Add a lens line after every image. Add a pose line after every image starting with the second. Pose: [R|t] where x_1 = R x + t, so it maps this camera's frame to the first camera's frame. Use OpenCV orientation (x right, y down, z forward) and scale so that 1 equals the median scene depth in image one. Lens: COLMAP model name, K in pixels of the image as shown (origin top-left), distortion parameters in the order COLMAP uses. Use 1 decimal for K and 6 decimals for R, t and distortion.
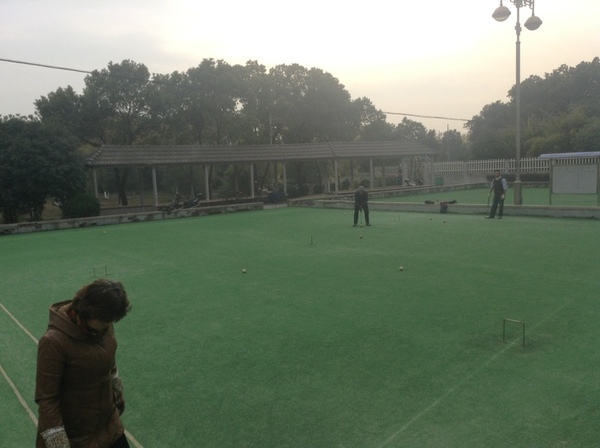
lens RADIAL K [[538.6, 0, 298.2], [0, 538.6, 226.8], [0, 0, 1]] dist [0.142499, -0.234115]
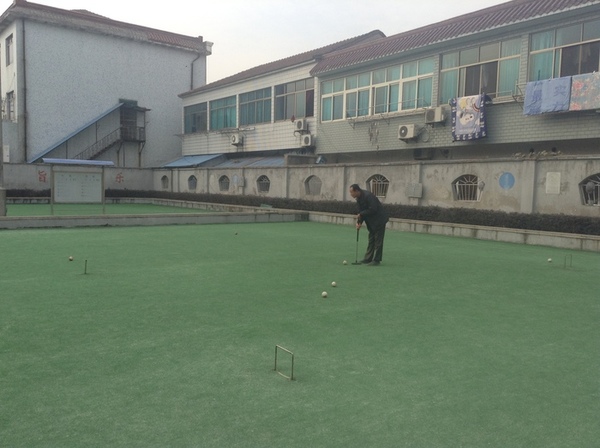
lens RADIAL K [[539.5, 0, 300.9], [0, 539.5, 226.4], [0, 0, 1]] dist [0.129929, -0.222821]
pose [[0.004080, -0.030750, 0.999519, -0.349799], [0.084205, 0.995988, 0.030298, -0.010973], [-0.996440, 0.084041, 0.006653, 0.470488]]
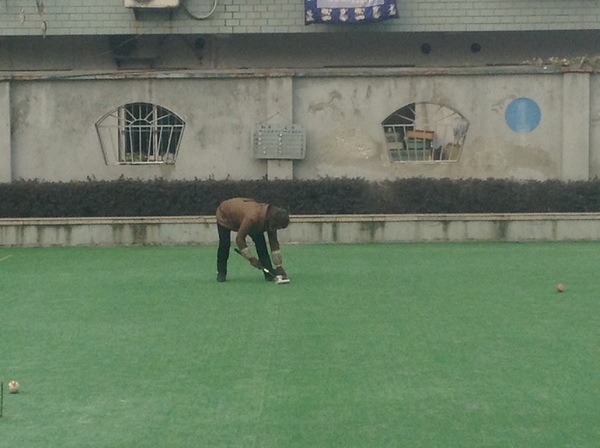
lens RADIAL K [[1689.3, 0, 300.6], [0, 1689.3, 223.6], [0, 0, 1]] dist [-0.019248, 0.374139]
pose [[-0.800192, 0.019500, 0.599427, -0.153018], [0.110040, 0.987278, 0.114779, -0.092573], [-0.589563, 0.157806, -0.792157, 1.106491]]
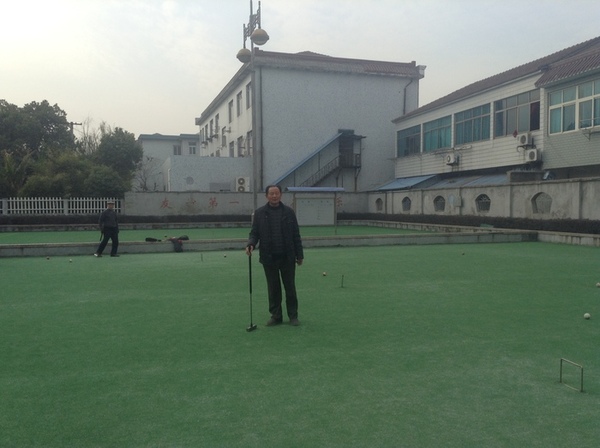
lens RADIAL K [[538.6, 0, 301.3], [0, 538.6, 230.2], [0, 0, 1]] dist [0.127434, -0.221025]
pose [[0.365095, -0.001322, 0.930969, -0.381029], [0.089245, 0.995443, -0.033586, -0.012715], [-0.926683, 0.095346, 0.363549, 0.493846]]
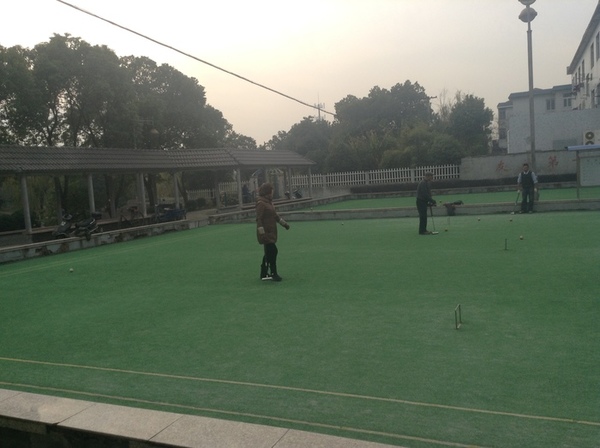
lens RADIAL K [[540.5, 0, 302.6], [0, 540.5, 231.0], [0, 0, 1]] dist [0.126707, -0.228233]
pose [[0.880596, -0.059892, 0.470068, -0.343784], [0.079793, 0.996557, -0.022508, 0.001043], [-0.467101, 0.057329, 0.882343, 0.297416]]
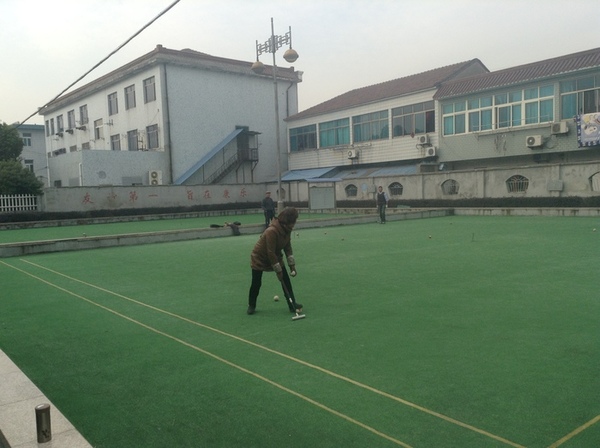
lens RADIAL K [[540.5, 0, 302.6], [0, 540.5, 231.0], [0, 0, 1]] dist [0.126707, -0.228233]
pose [[-0.014802, -0.026316, 0.999544, -0.624693], [0.144409, 0.989117, 0.028180, -0.039346], [-0.989407, 0.144760, -0.010840, 0.824875]]
